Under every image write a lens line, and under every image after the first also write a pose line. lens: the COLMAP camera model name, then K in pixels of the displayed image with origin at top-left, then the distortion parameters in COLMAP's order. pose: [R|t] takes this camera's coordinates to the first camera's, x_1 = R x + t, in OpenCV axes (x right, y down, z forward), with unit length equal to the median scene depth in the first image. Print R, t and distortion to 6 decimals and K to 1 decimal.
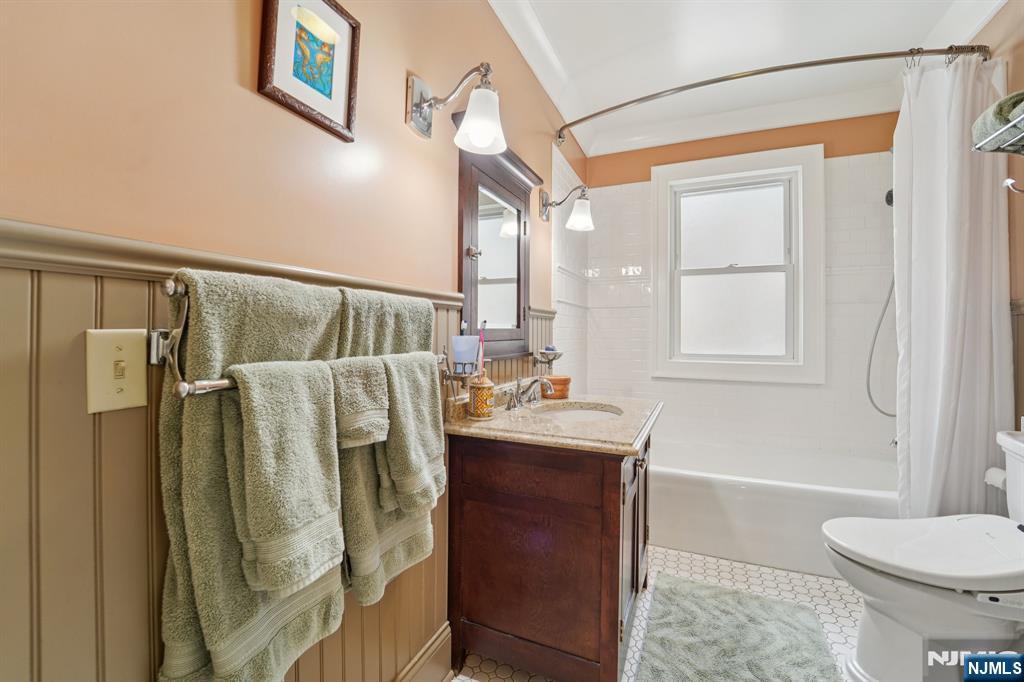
lens RADIAL K [[417.1, 0, 510.0], [0, 417.1, 346.1], [0, 0, 1]] dist [-0.019327, -0.000475]
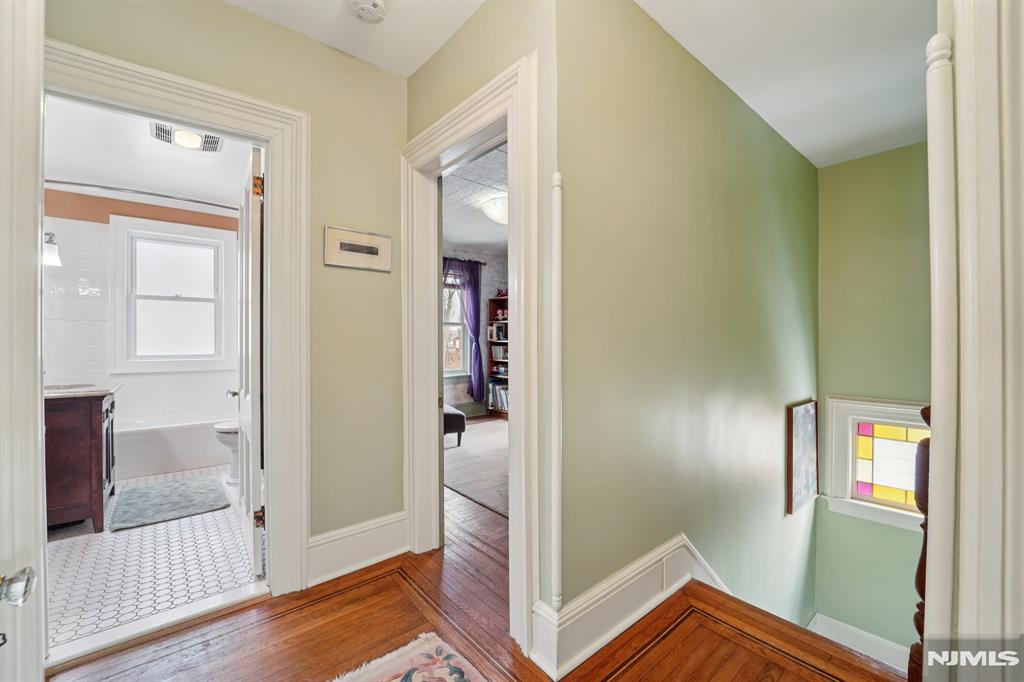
lens RADIAL K [[417.1, 0, 510.0], [0, 417.1, 346.1], [0, 0, 1]] dist [-0.019327, -0.000475]
pose [[0.431952, -0.002990, 0.901892, -0.361263], [0.015583, 0.999870, -0.004148, 0.019010], [-0.901762, 0.015846, 0.431942, -0.901979]]
